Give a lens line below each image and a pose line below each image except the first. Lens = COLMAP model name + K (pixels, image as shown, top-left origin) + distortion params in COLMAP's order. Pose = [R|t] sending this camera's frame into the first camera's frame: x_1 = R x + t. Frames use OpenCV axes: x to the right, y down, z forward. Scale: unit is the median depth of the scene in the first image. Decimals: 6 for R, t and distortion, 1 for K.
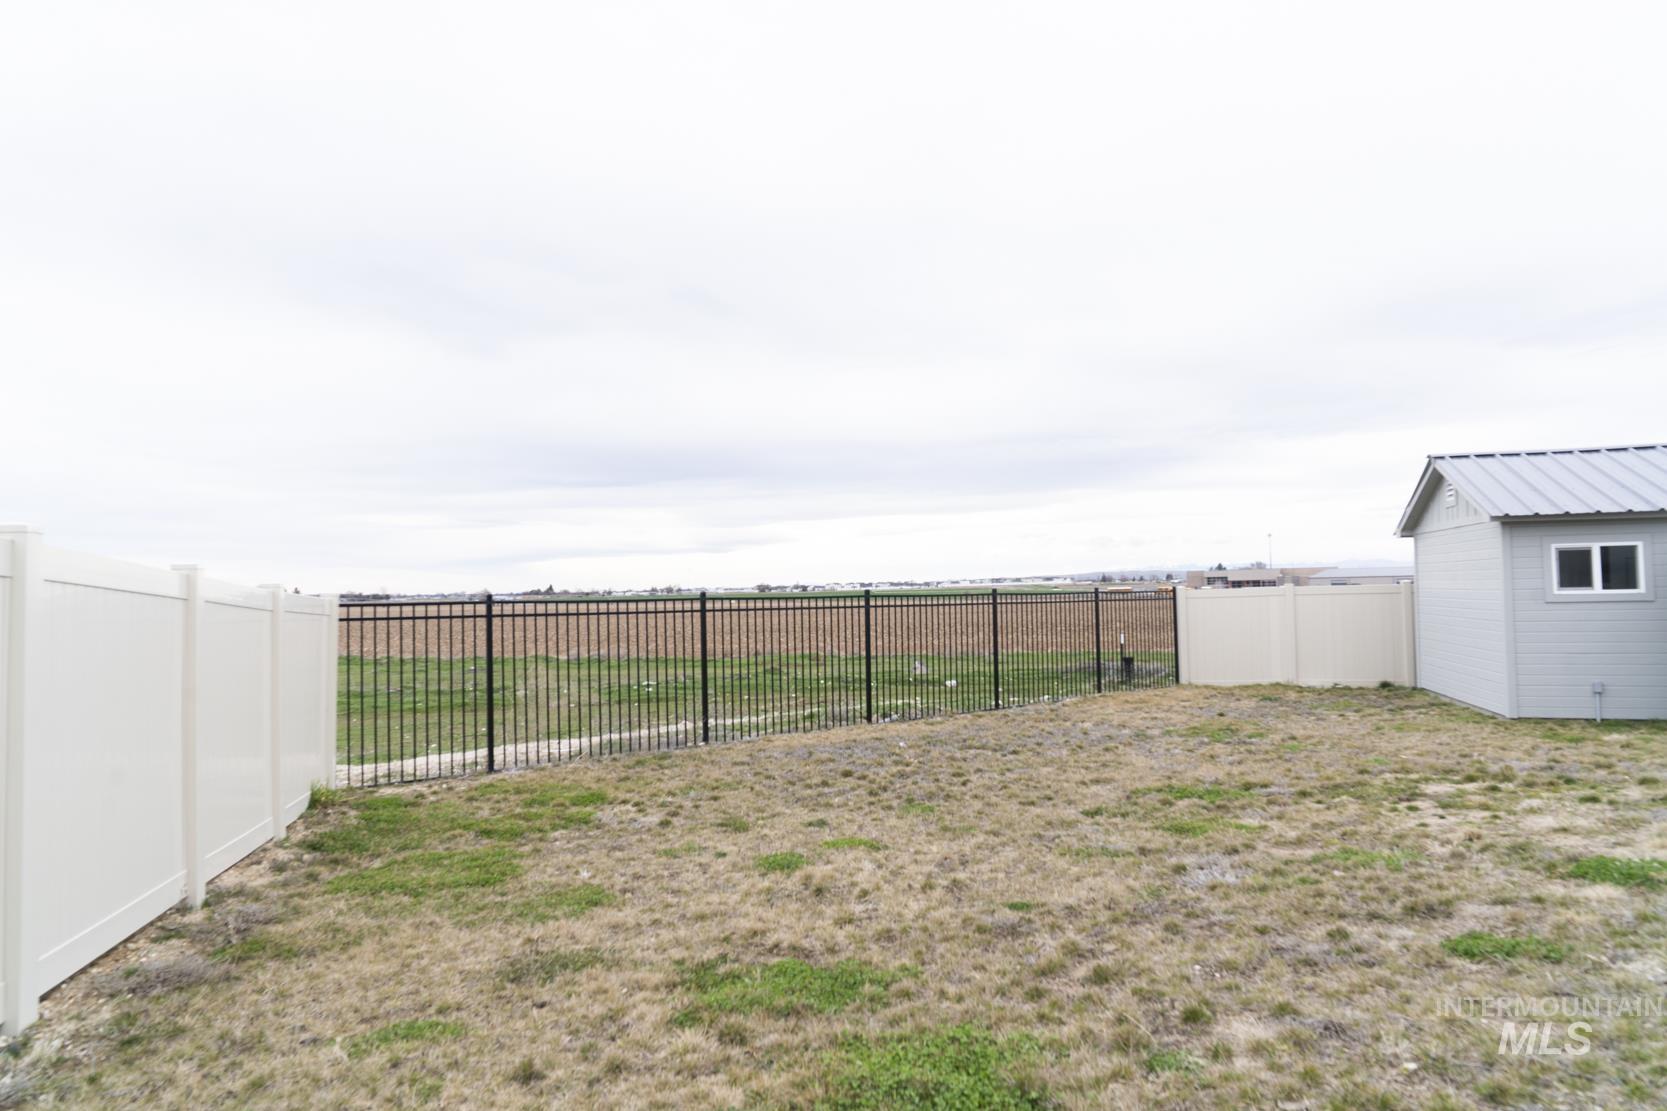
lens RADIAL K [[1049.6, 0, 833.5], [0, 1049.6, 555.5], [0, 0, 1]] dist [-0.002023, -0.000419]
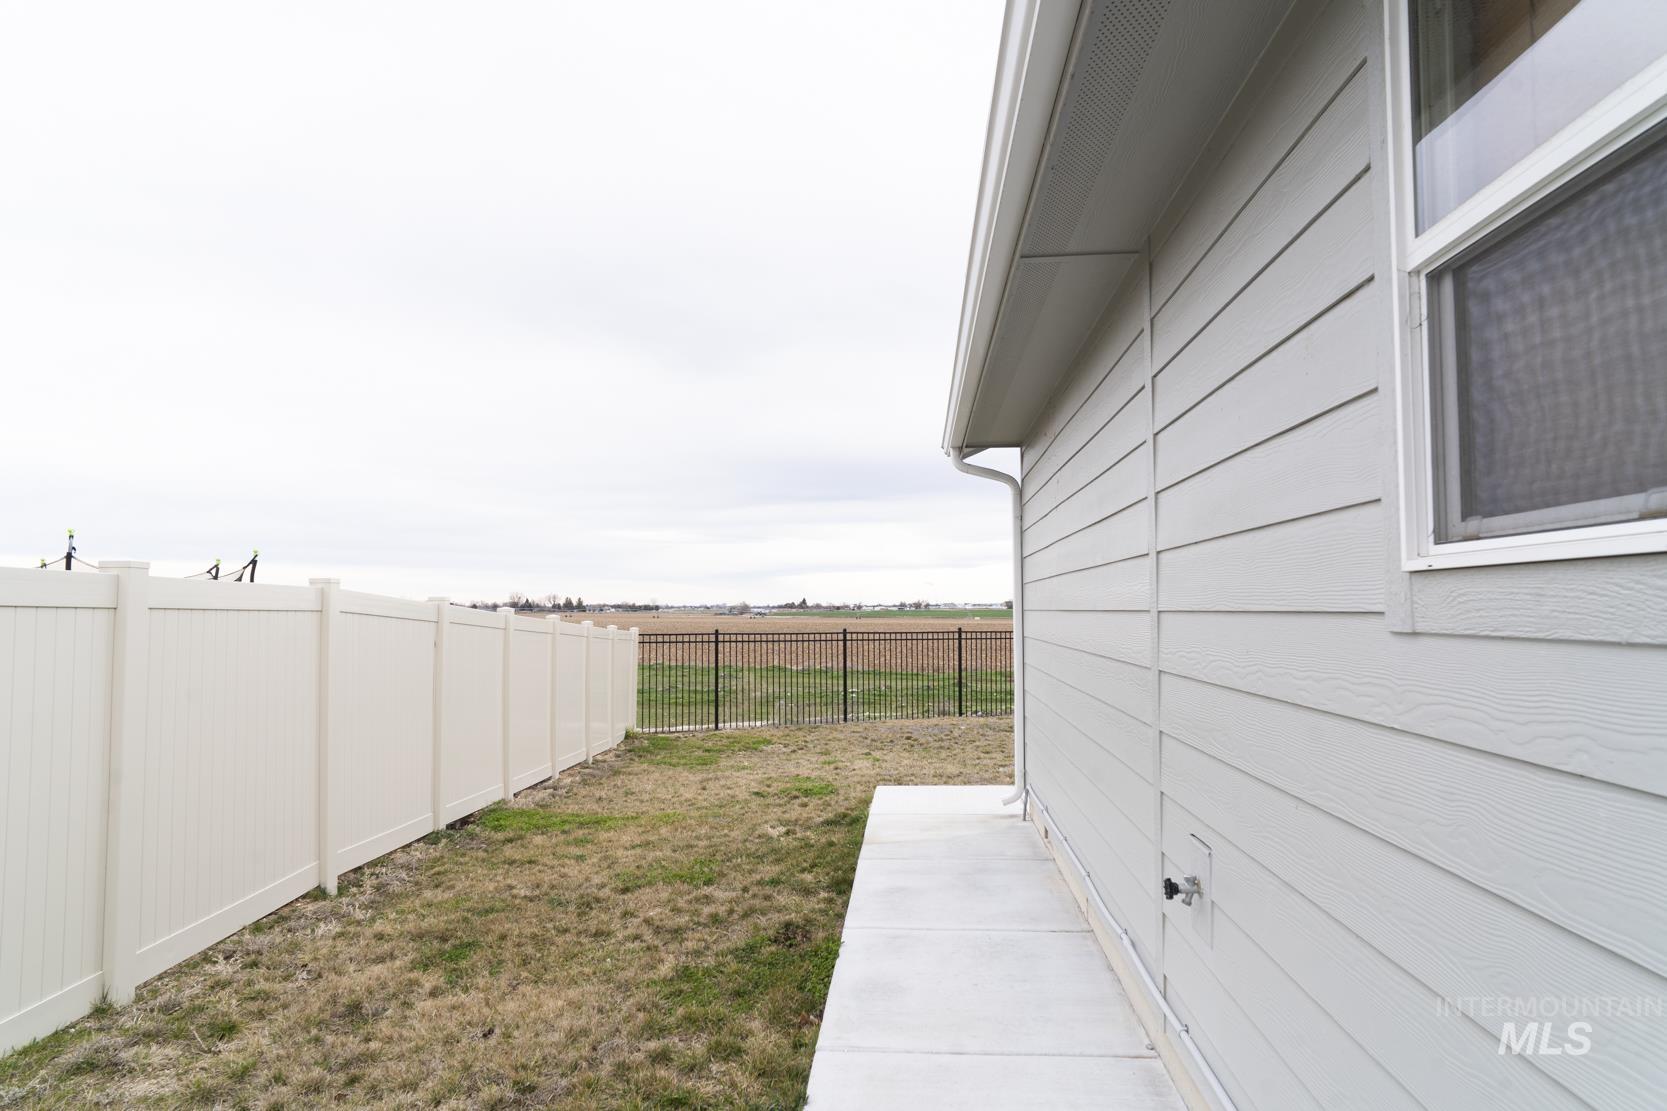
lens RADIAL K [[988.5, 0, 833.5], [0, 988.5, 555.5], [0, 0, 1]] dist [0.021411, 0.000732]
pose [[0.974174, 0.001143, -0.225796, 0.237870], [-0.006059, 0.999759, -0.021079, -0.053277], [0.225718, 0.021903, 0.973947, -0.576775]]
